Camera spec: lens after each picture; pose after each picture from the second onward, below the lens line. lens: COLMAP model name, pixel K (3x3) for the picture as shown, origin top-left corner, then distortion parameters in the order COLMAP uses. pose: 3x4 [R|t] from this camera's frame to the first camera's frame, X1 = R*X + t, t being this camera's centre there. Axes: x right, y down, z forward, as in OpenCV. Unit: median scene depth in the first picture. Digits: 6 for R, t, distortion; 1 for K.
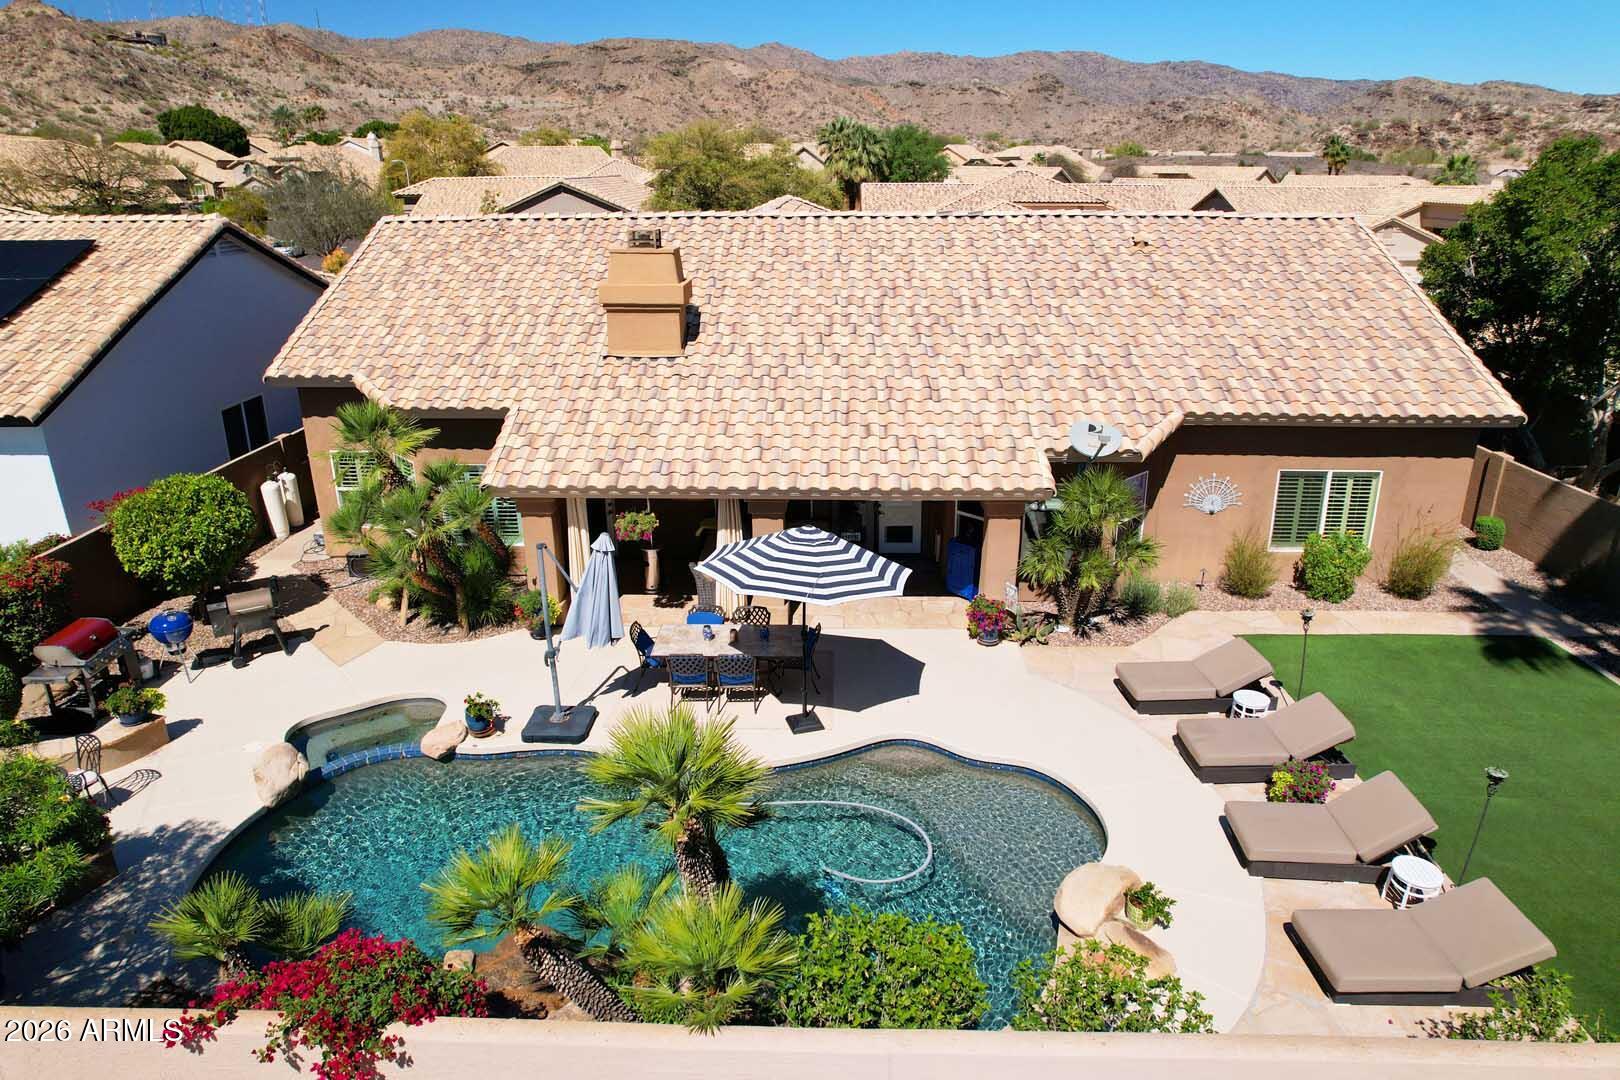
lens RADIAL K [[1028.0, 0, 810.0], [0, 1028.0, 540.0], [0, 0, 1]] dist [-0.077552, 0.069062]
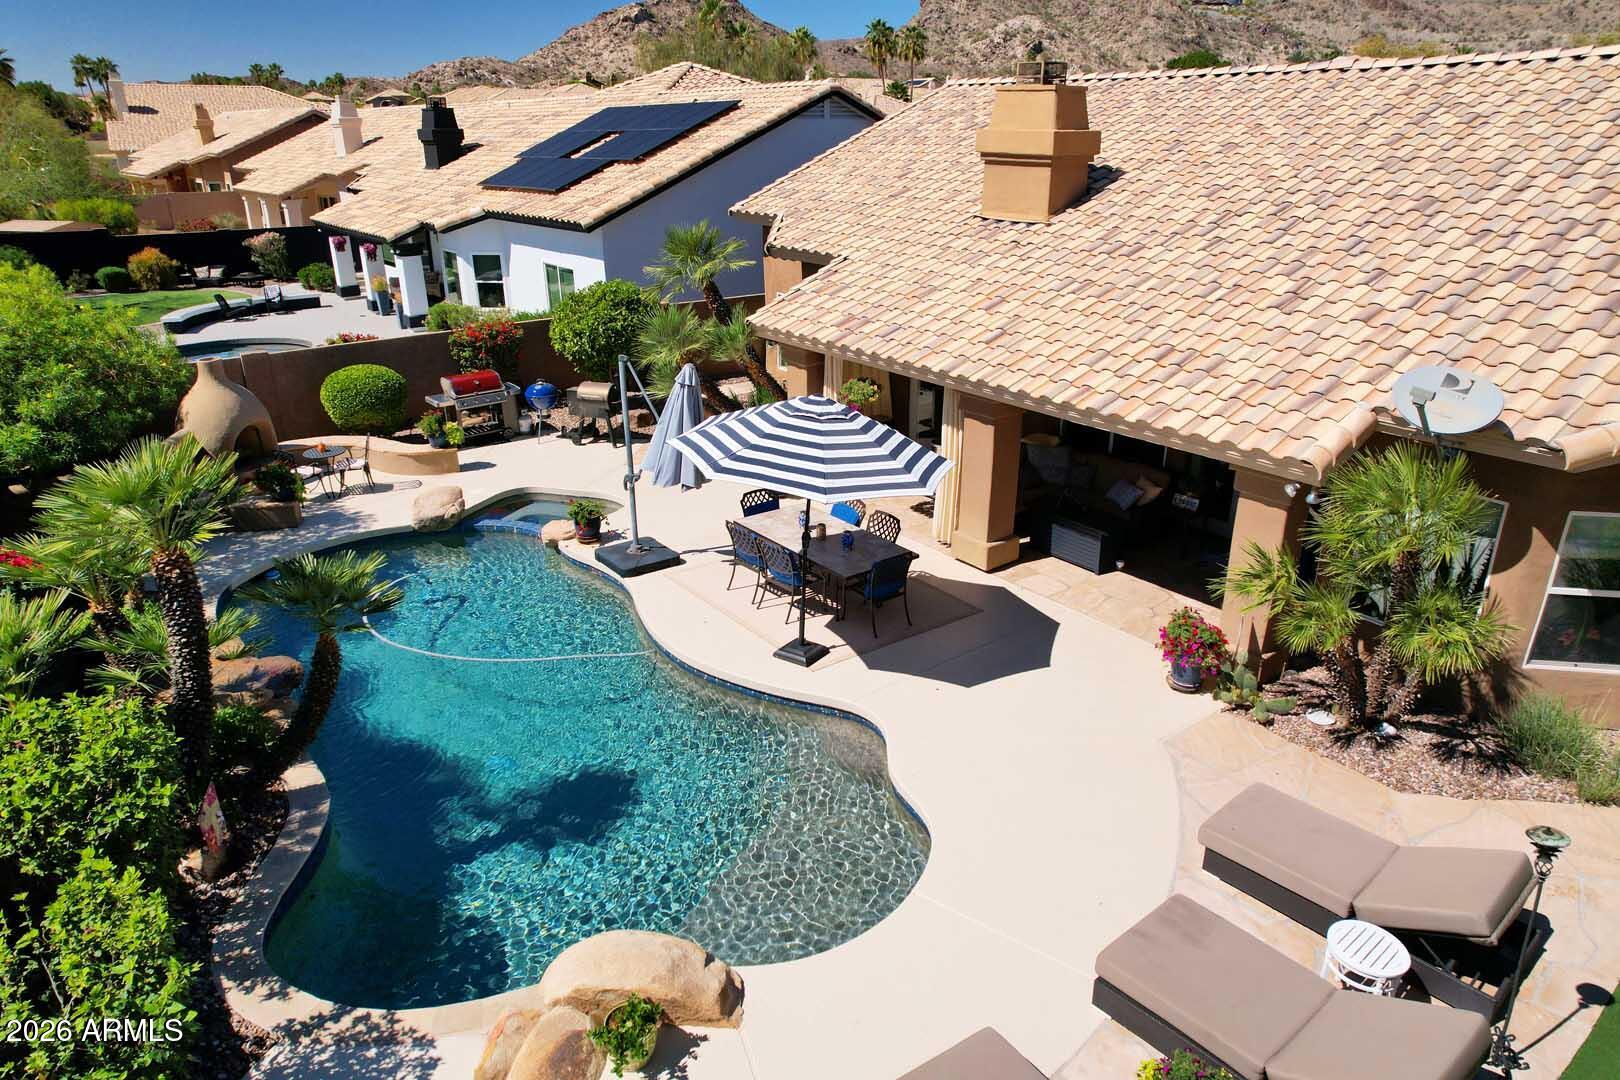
lens RADIAL K [[1028.0, 0, 810.0], [0, 1028.0, 540.0], [0, 0, 1]] dist [-0.077552, 0.069062]
pose [[0.631458, 0.294851, -0.717164, 0.414858], [-0.265675, 0.951171, 0.157135, -0.021207], [0.728476, 0.091308, 0.678959, 0.360493]]
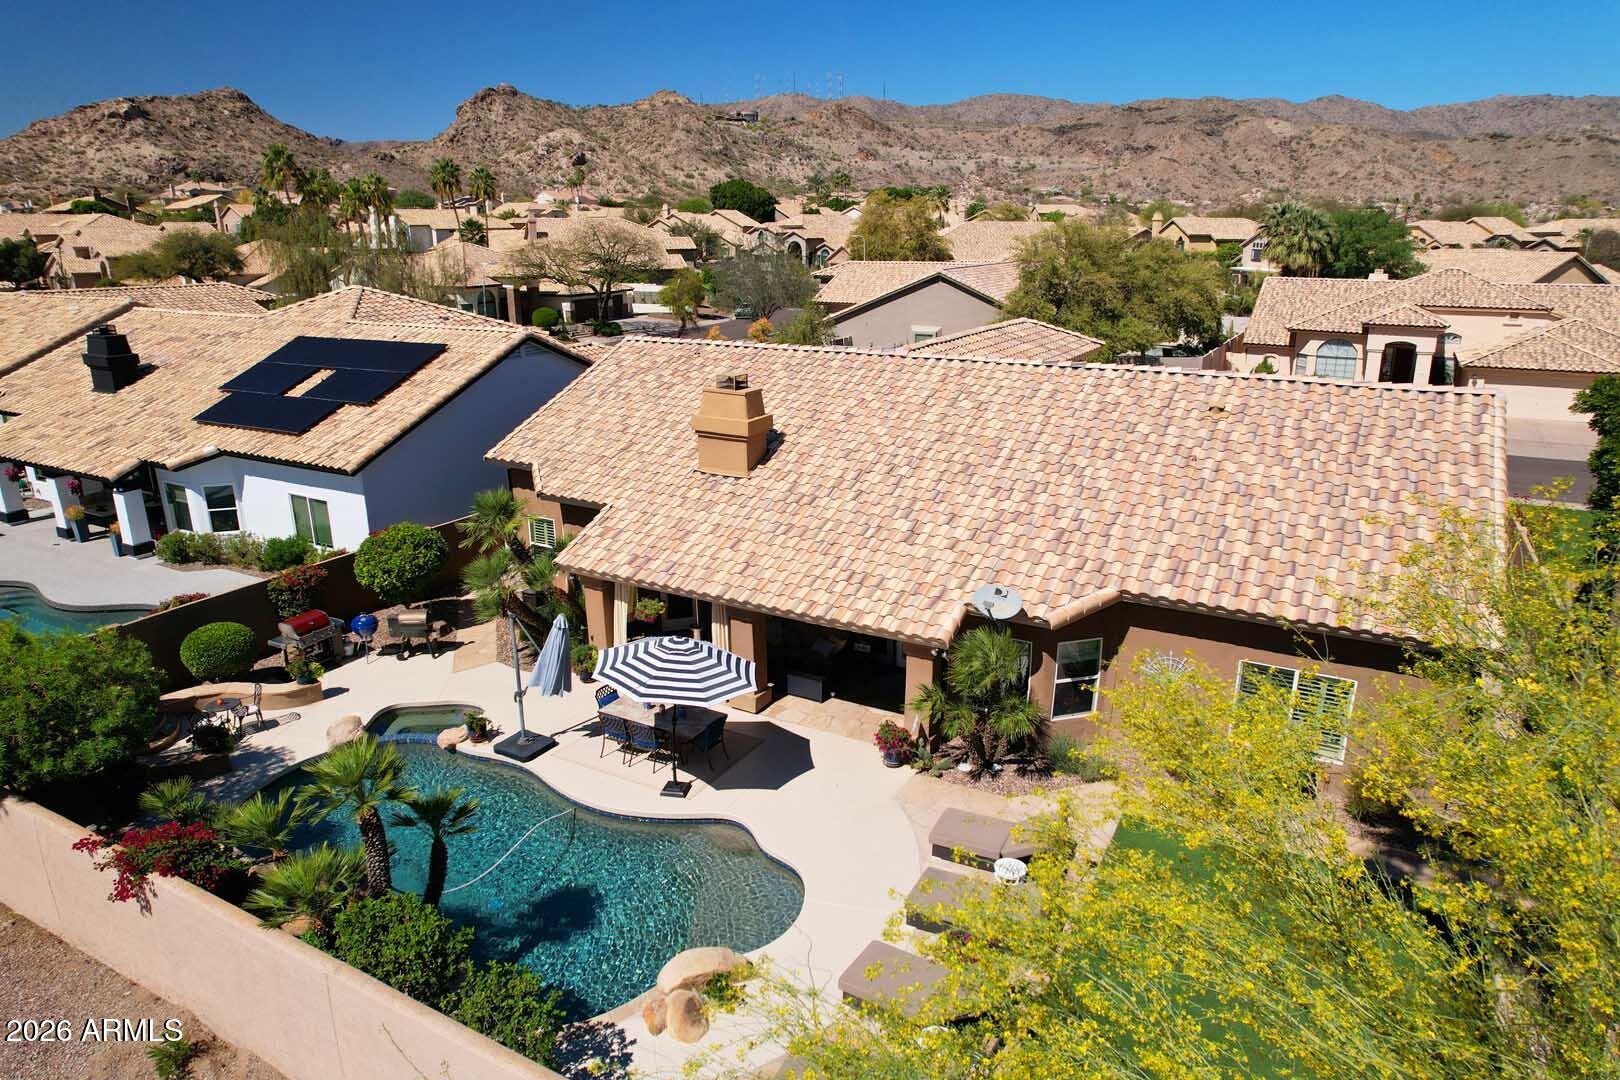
lens RADIAL K [[1025.4, 0, 810.7], [0, 1025.4, 537.1], [0, 0, 1]] dist [-0.075206, 0.065341]
pose [[0.889424, 0.136528, -0.436216, 0.503825], [-0.159731, 0.987018, -0.016764, -0.103759], [0.428265, 0.084588, 0.899686, -0.067351]]
